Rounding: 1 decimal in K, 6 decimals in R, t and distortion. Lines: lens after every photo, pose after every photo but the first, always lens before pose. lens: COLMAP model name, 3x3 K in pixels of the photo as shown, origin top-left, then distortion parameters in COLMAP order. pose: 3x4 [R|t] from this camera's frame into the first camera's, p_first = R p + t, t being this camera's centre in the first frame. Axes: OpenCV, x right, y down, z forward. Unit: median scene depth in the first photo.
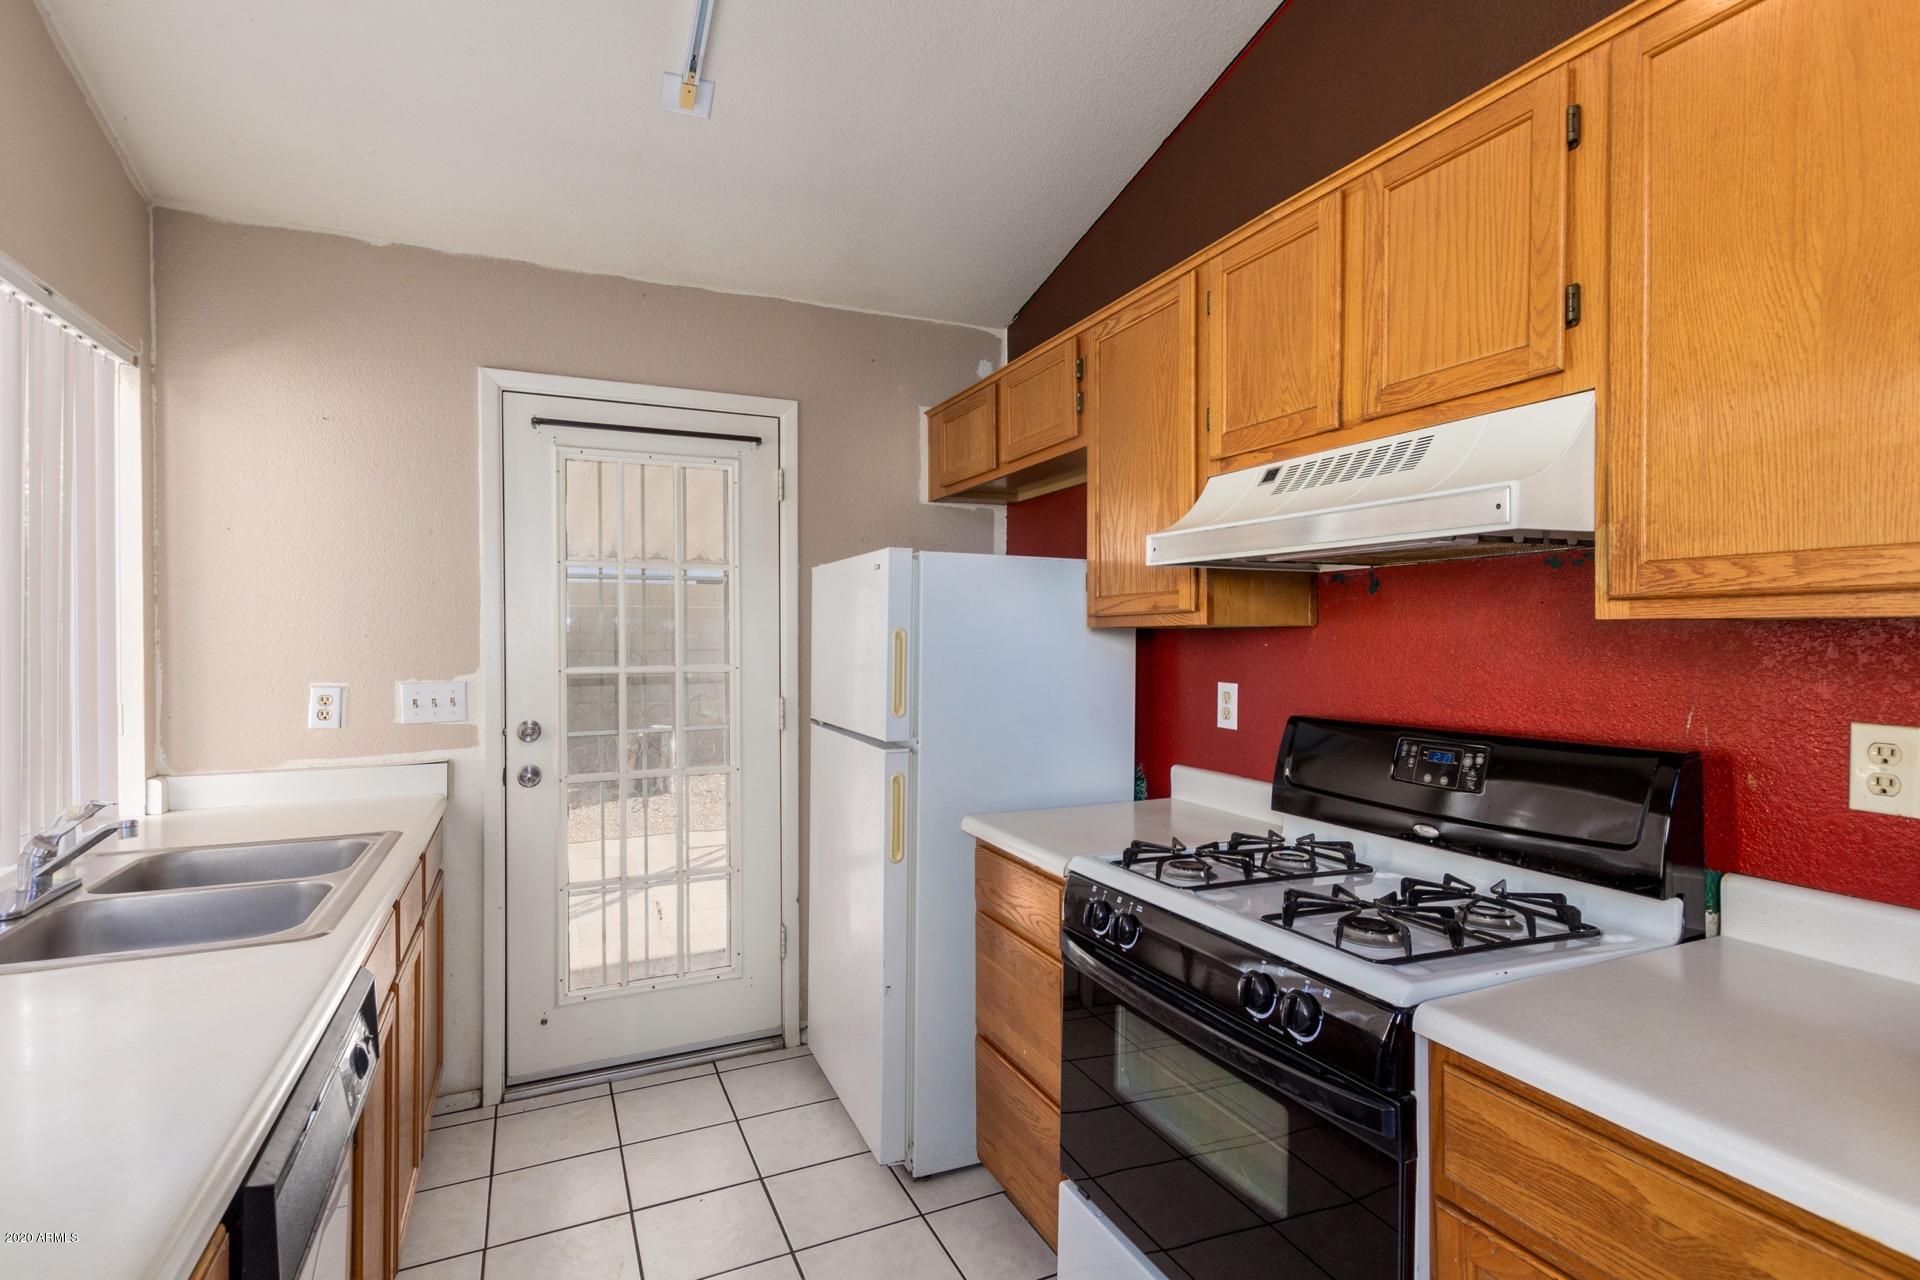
lens RADIAL K [[923.1, 0, 954.9], [0, 923.1, 638.7], [0, 0, 1]] dist [0.012853, -0.000951]
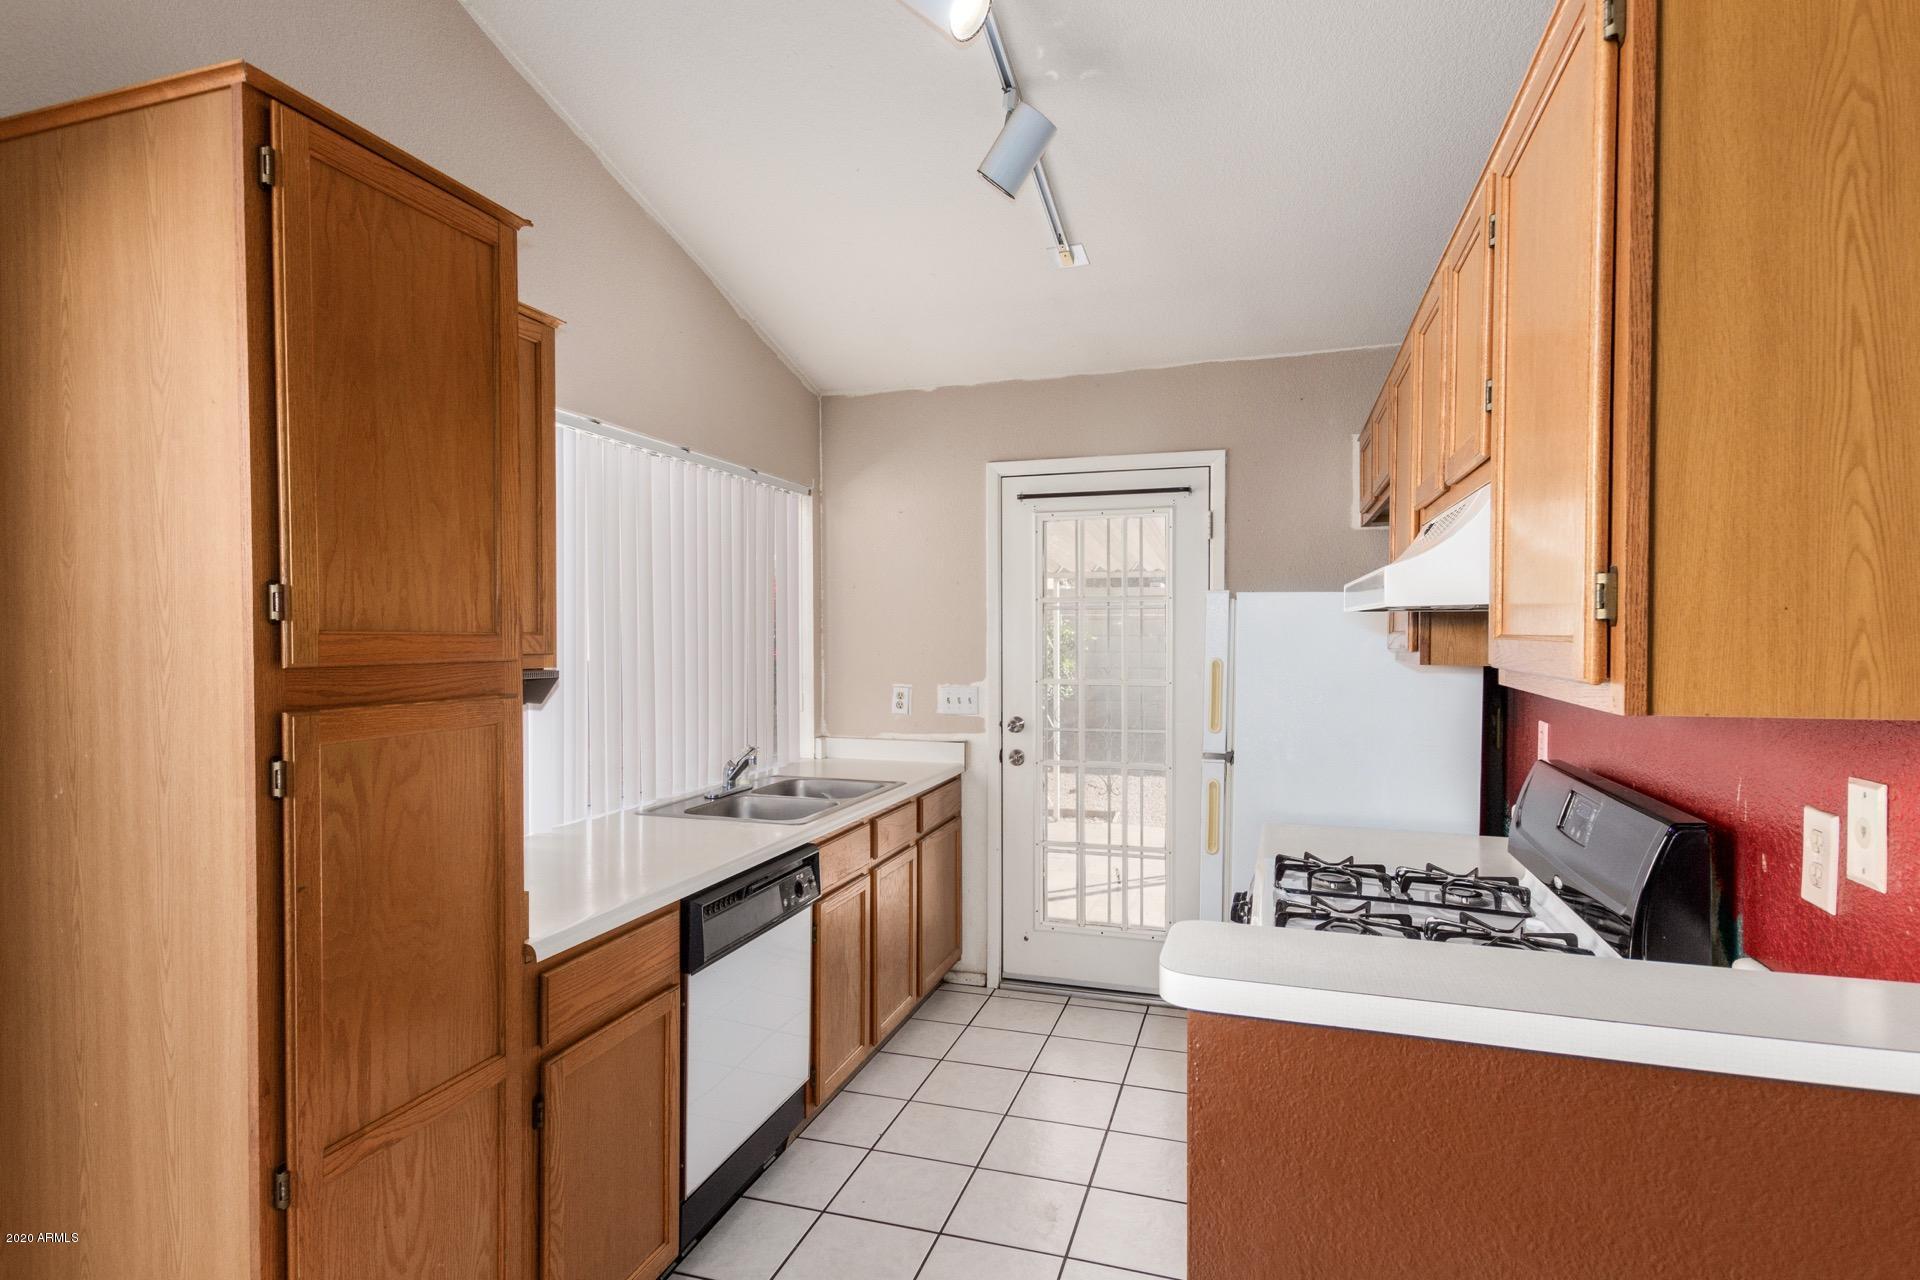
lens RADIAL K [[985.9, 0, 959.5], [0, 985.9, 650.6], [0, 0, 1]] dist [0.015209, 0.009637]
pose [[0.742230, 0.014534, -0.669988, 0.562773], [-0.002454, 0.999817, 0.018970, -0.045549], [0.670141, -0.012436, 0.742130, -0.167803]]
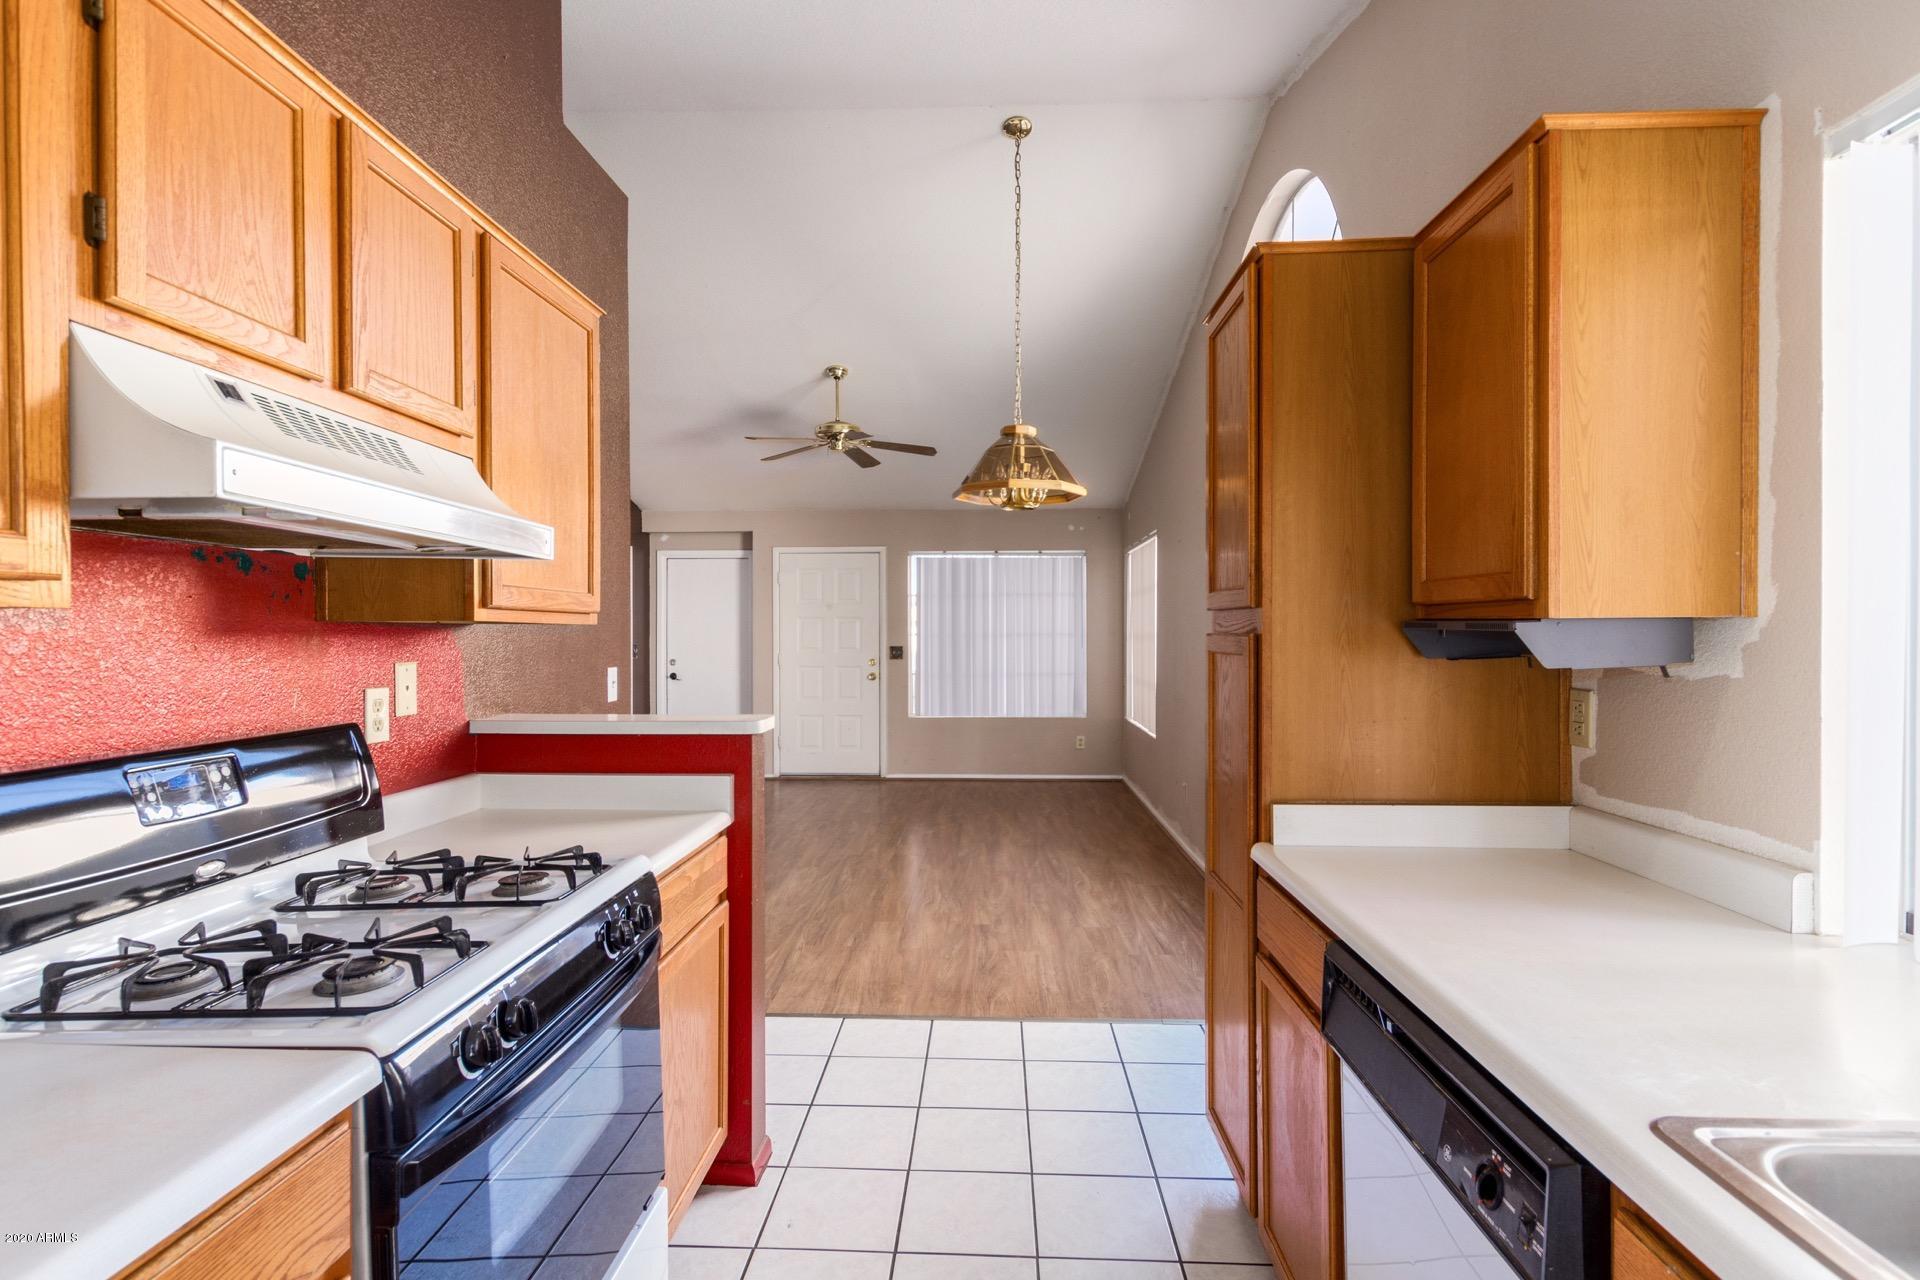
lens RADIAL K [[928.7, 0, 960.0], [0, 928.7, 640.0], [0, 0, 1]] dist [-0.000878, -0.000192]
pose [[-0.894437, -0.000908, 0.447193, -0.338775], [0.003373, 0.999956, 0.008779, -0.001211], [-0.447181, 0.009360, -0.894394, 1.079166]]
